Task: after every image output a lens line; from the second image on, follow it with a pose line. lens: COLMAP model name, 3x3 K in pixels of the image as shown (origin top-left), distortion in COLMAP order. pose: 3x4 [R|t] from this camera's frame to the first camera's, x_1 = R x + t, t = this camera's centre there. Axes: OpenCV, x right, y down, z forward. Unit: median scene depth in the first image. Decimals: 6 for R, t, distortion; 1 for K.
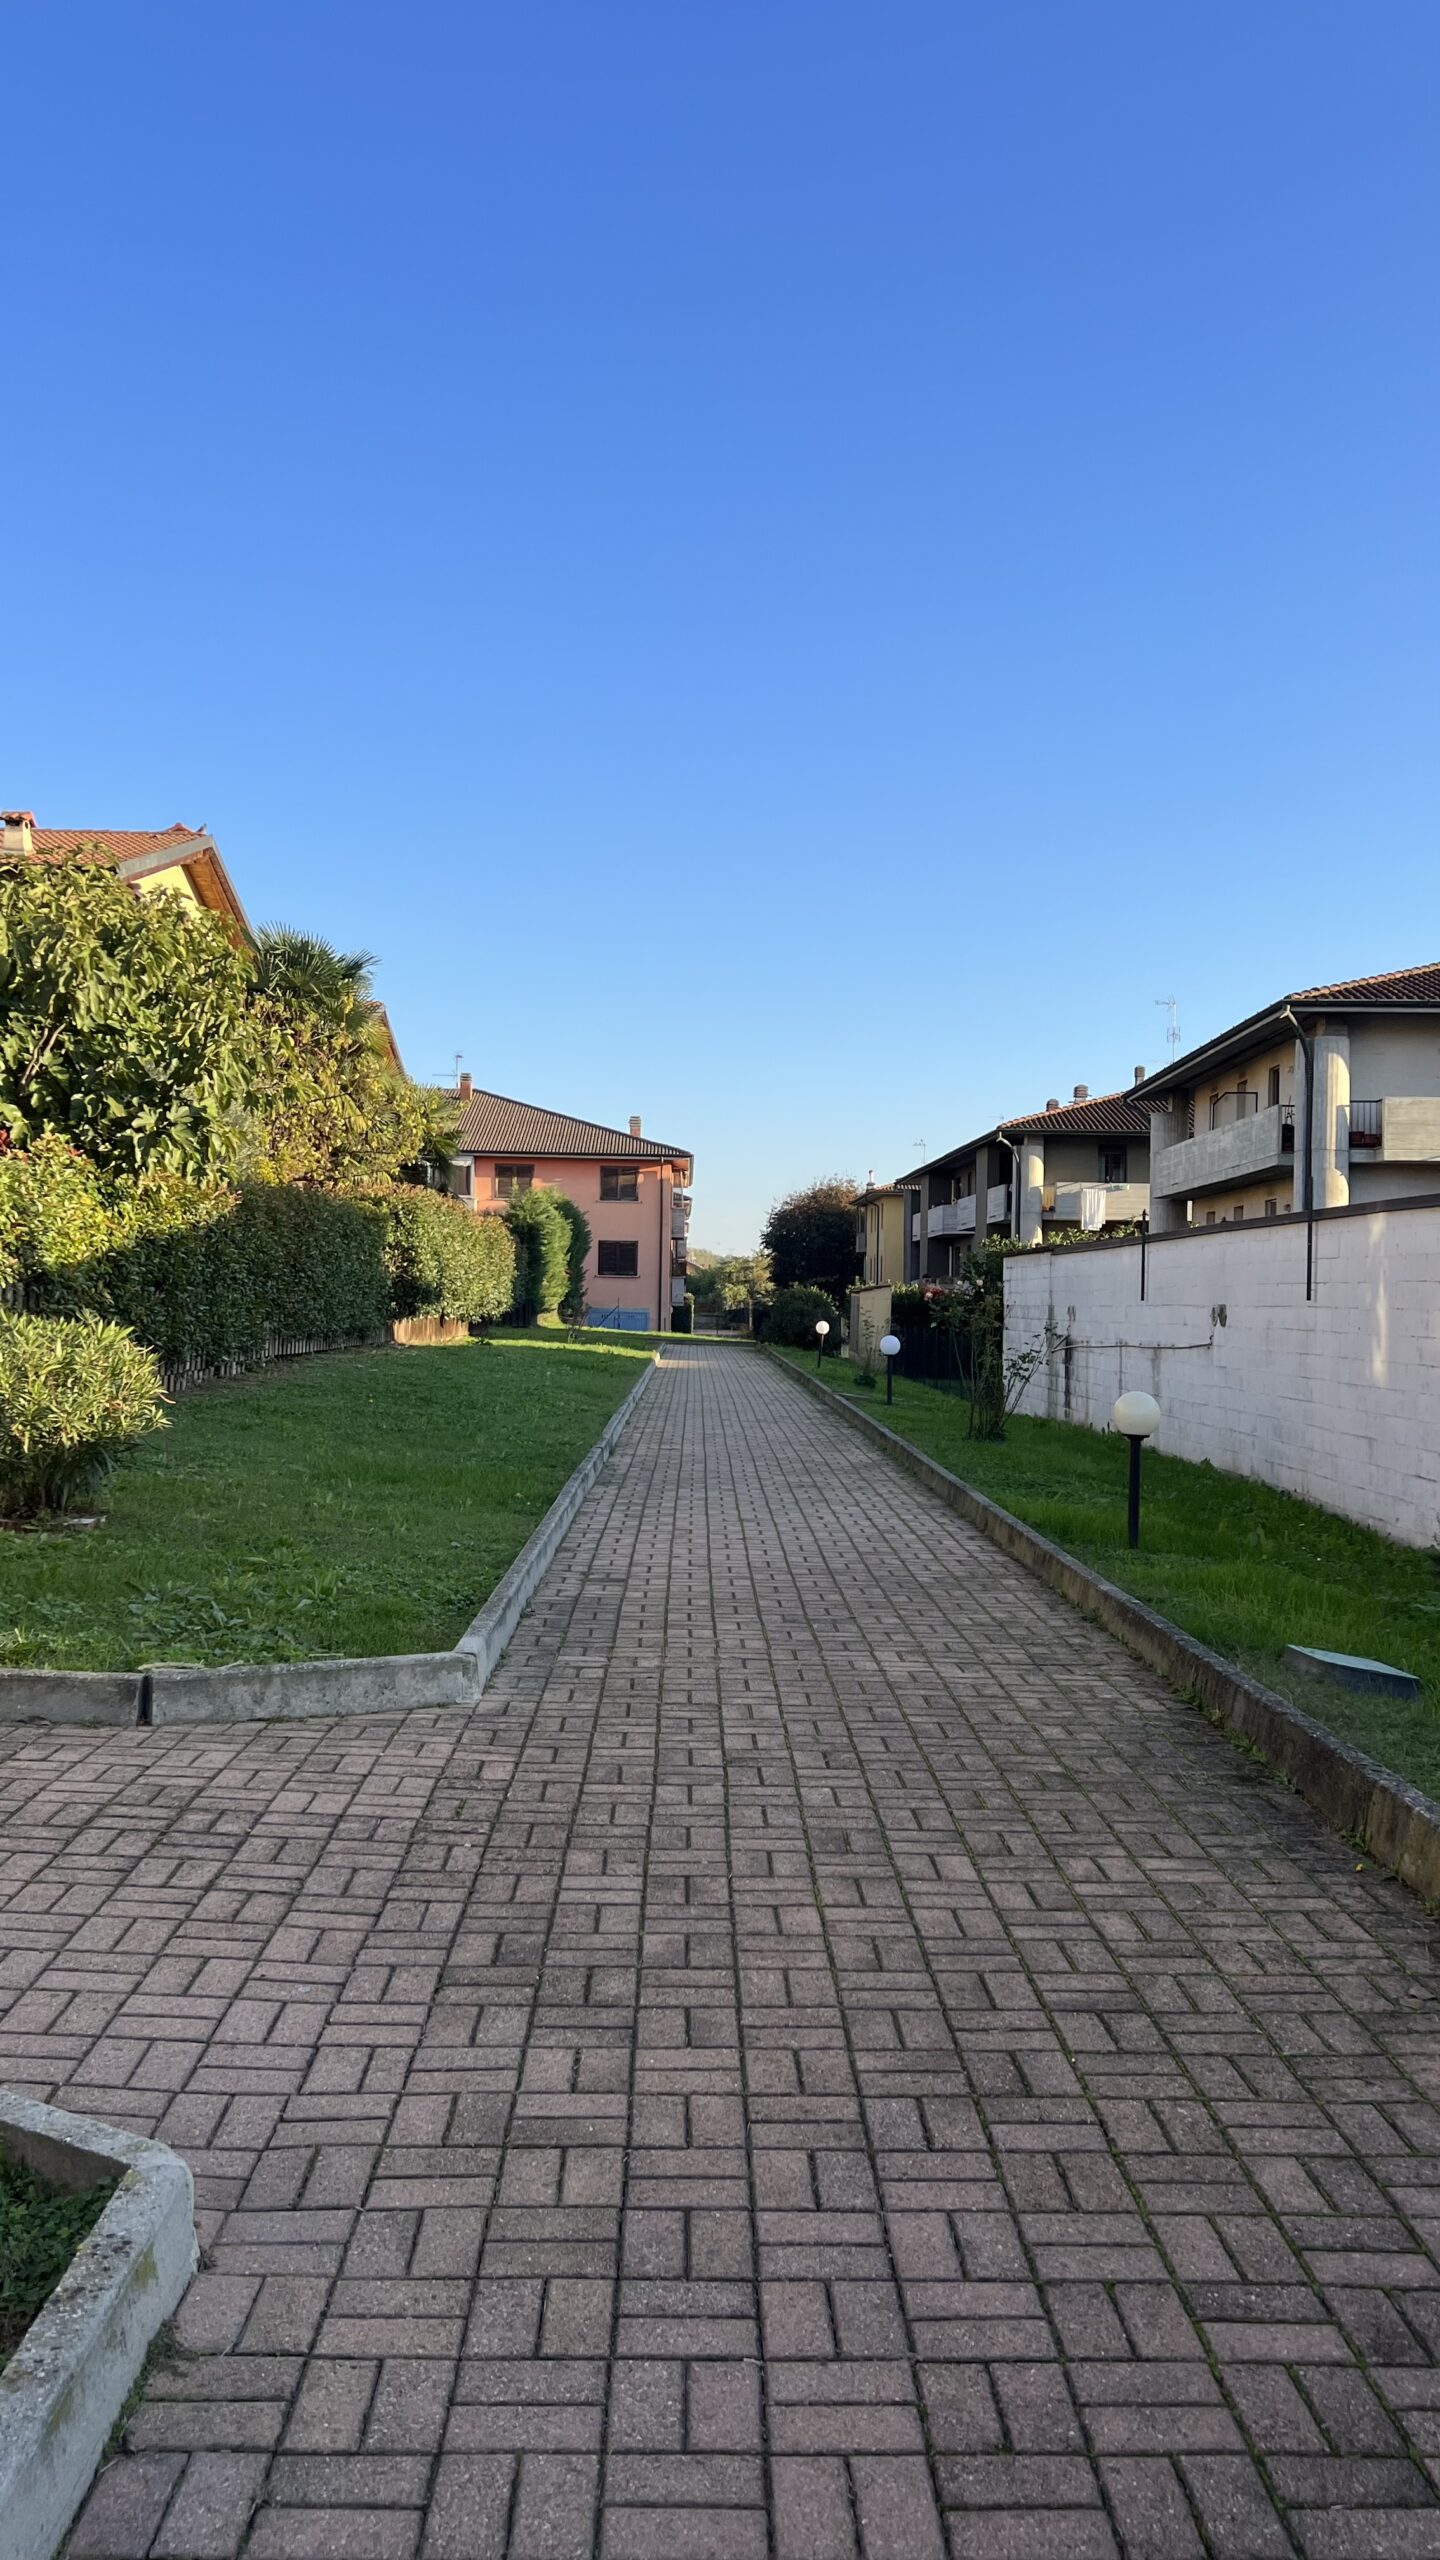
lens RADIAL K [[1903.9, 0, 716.2], [0, 1903.9, 1268.6], [0, 0, 1]] dist [0.103288, -0.000707]
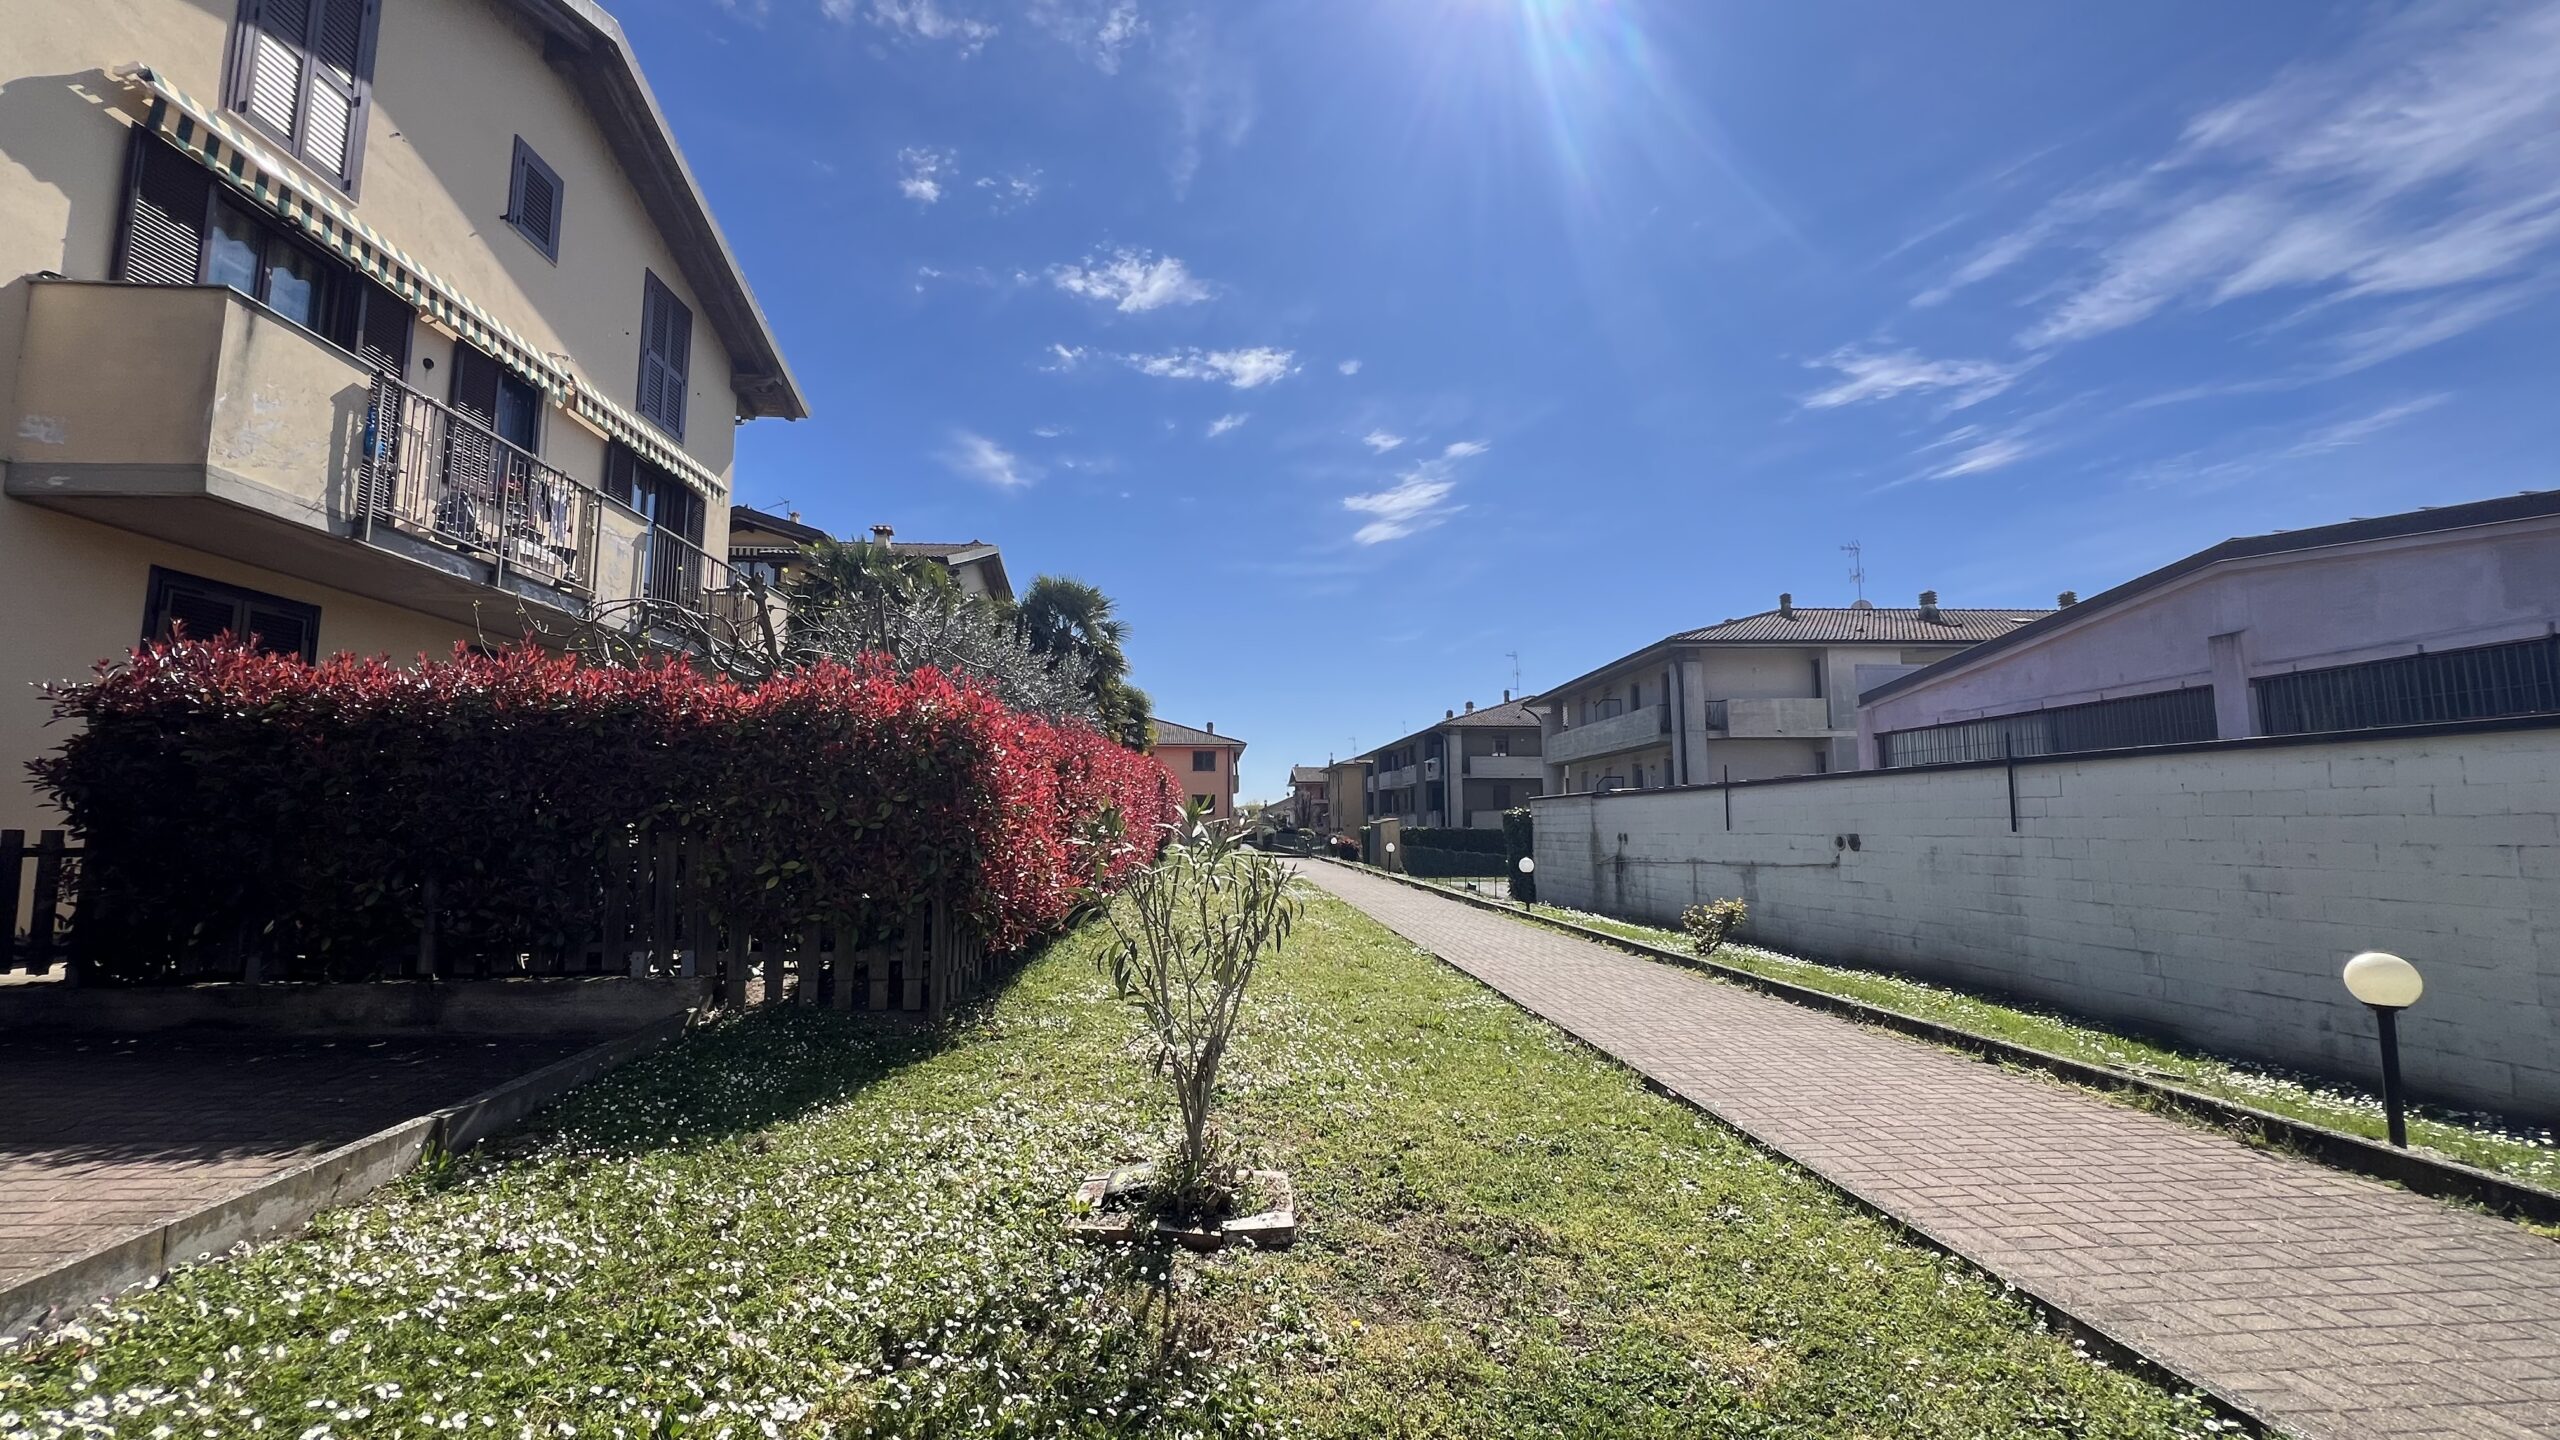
lens RADIAL K [[1024.2, 0, 1271.8], [0, 1024.2, 712.4], [0, 0, 1]] dist [-0.001285, -0.000376]
pose [[0.998345, -0.012607, 0.056118, -0.098909], [0.017855, 0.995410, -0.094023, -0.003052], [-0.054675, 0.094870, 0.993987, 0.183572]]
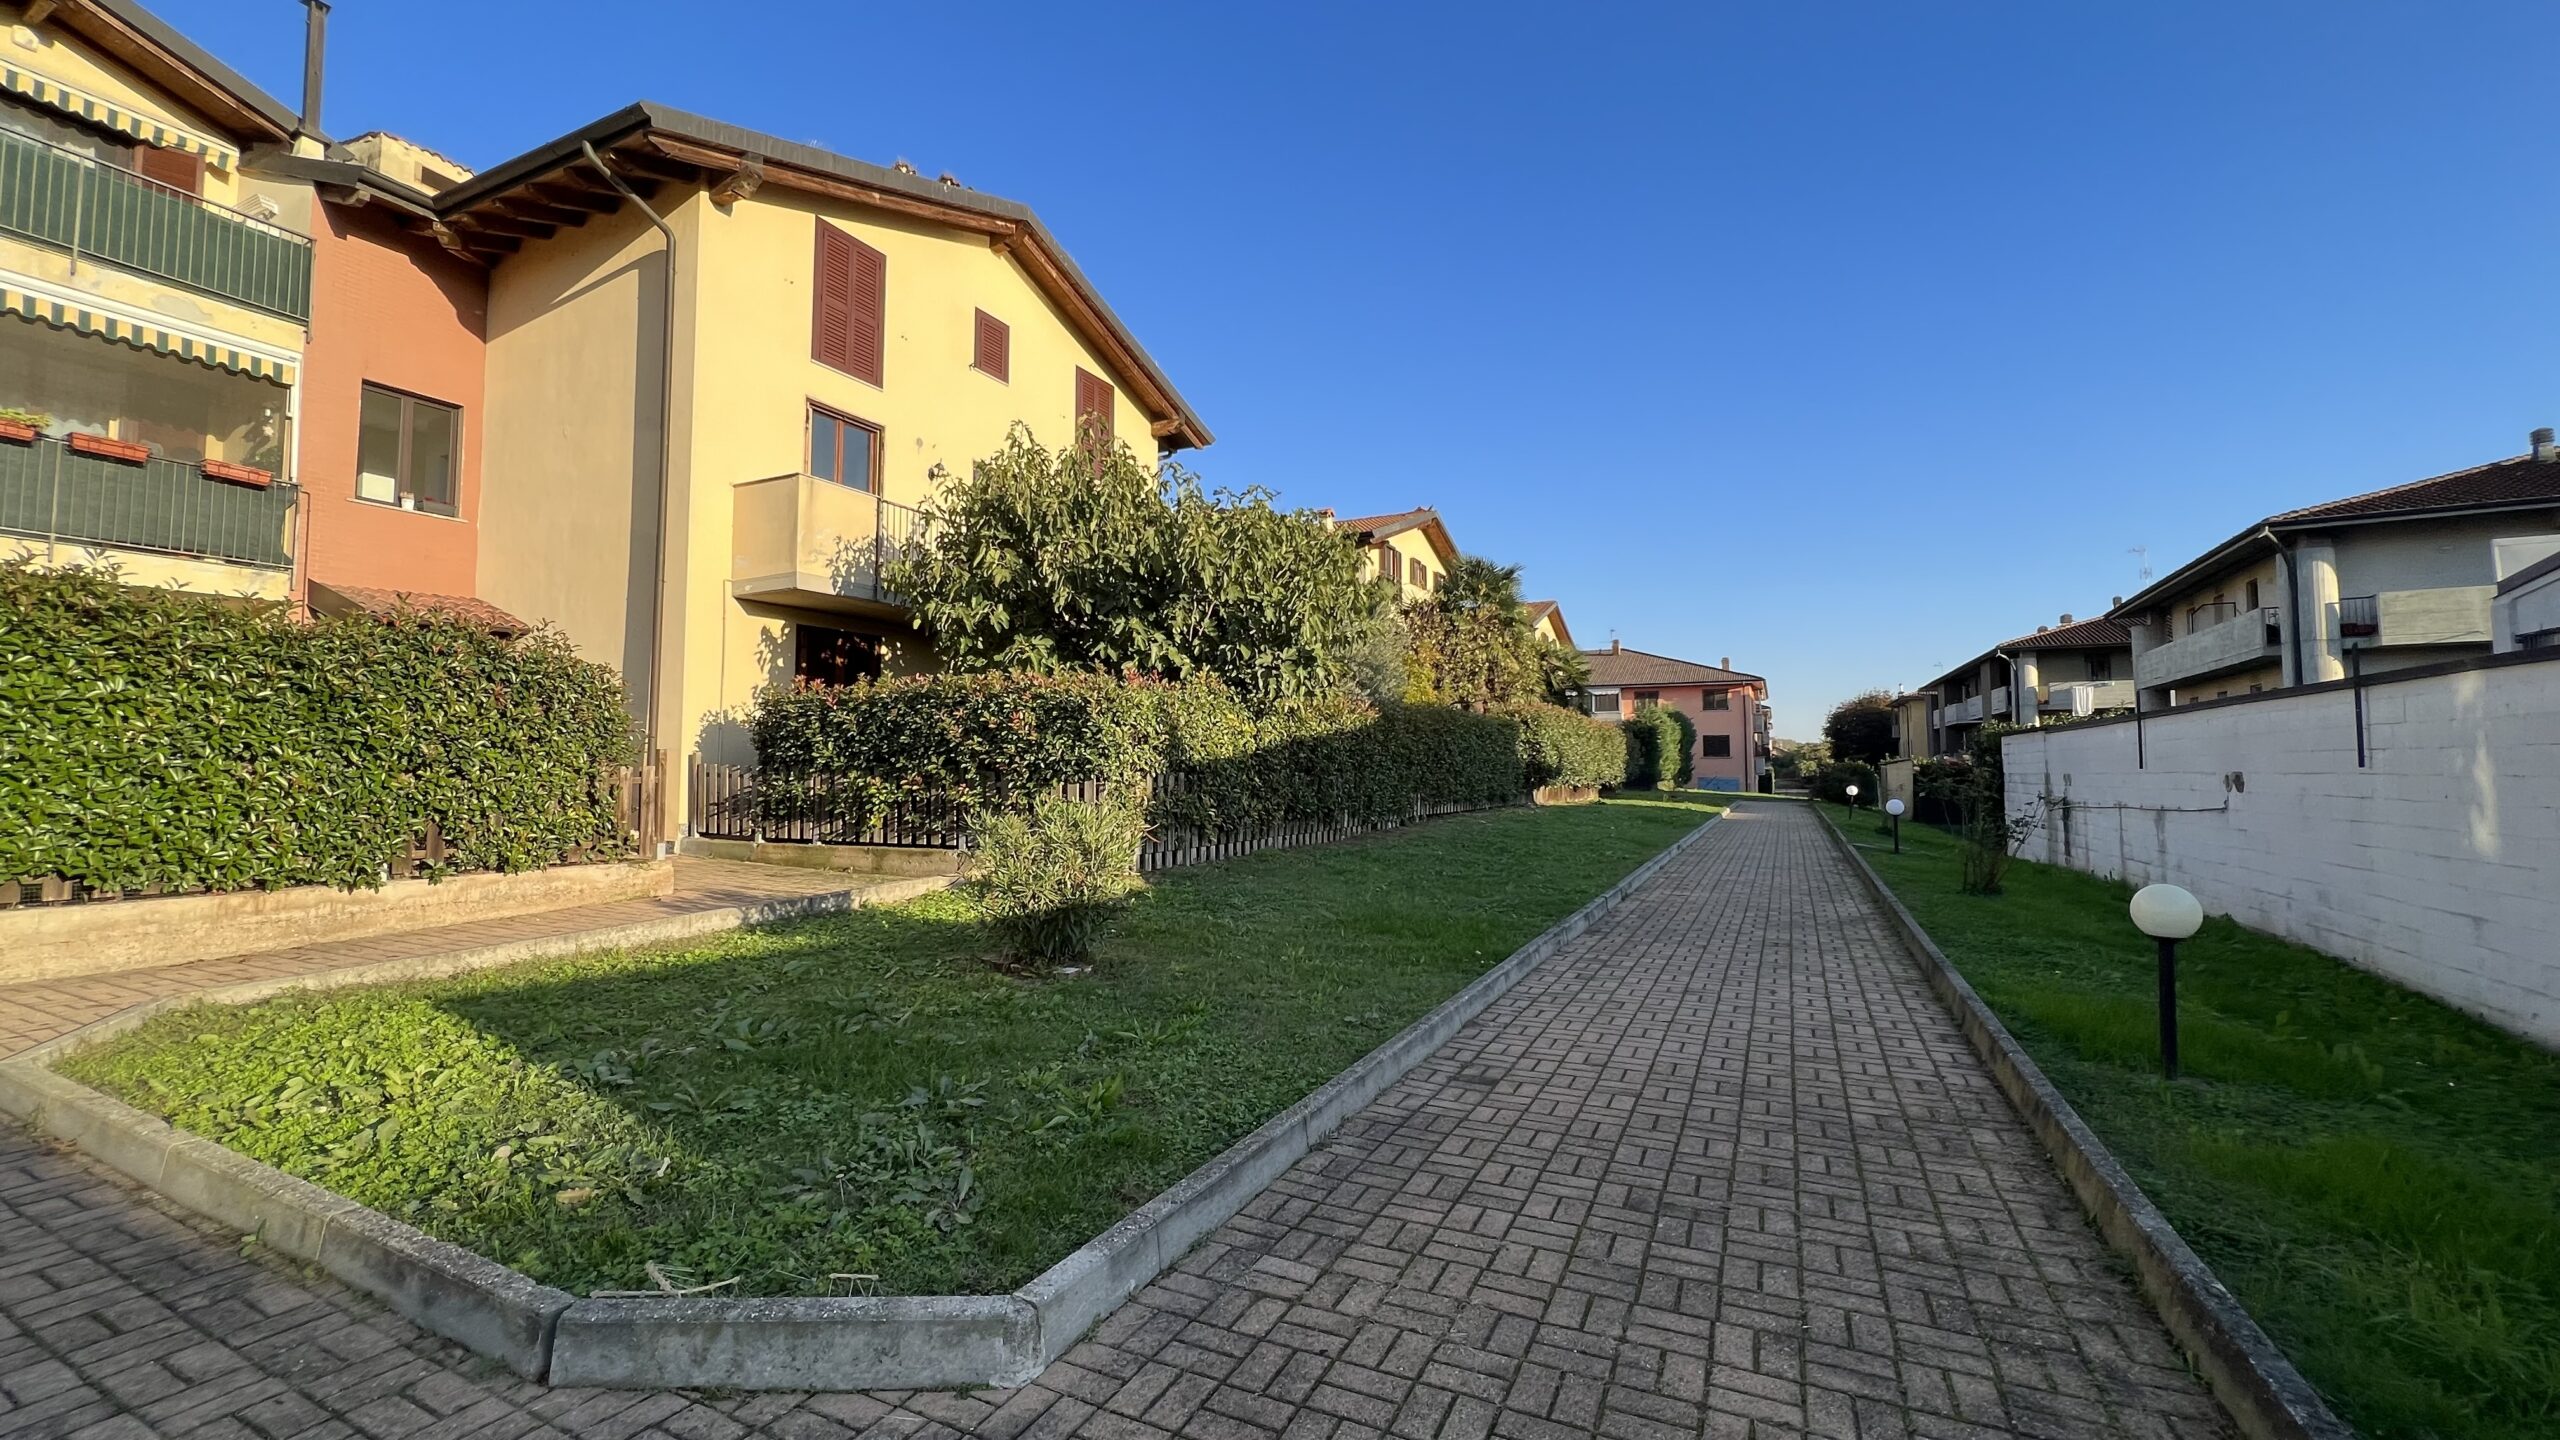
lens RADIAL K [[1024.9, 0, 1270.9], [0, 1024.9, 711.9], [0, 0, 1]] dist [-0.002913, 0.000504]
pose [[0.887933, -0.044034, -0.457861, 0.026424], [0.023627, 0.998459, -0.050204, 0.000681], [0.459366, 0.033760, 0.887605, 0.137834]]
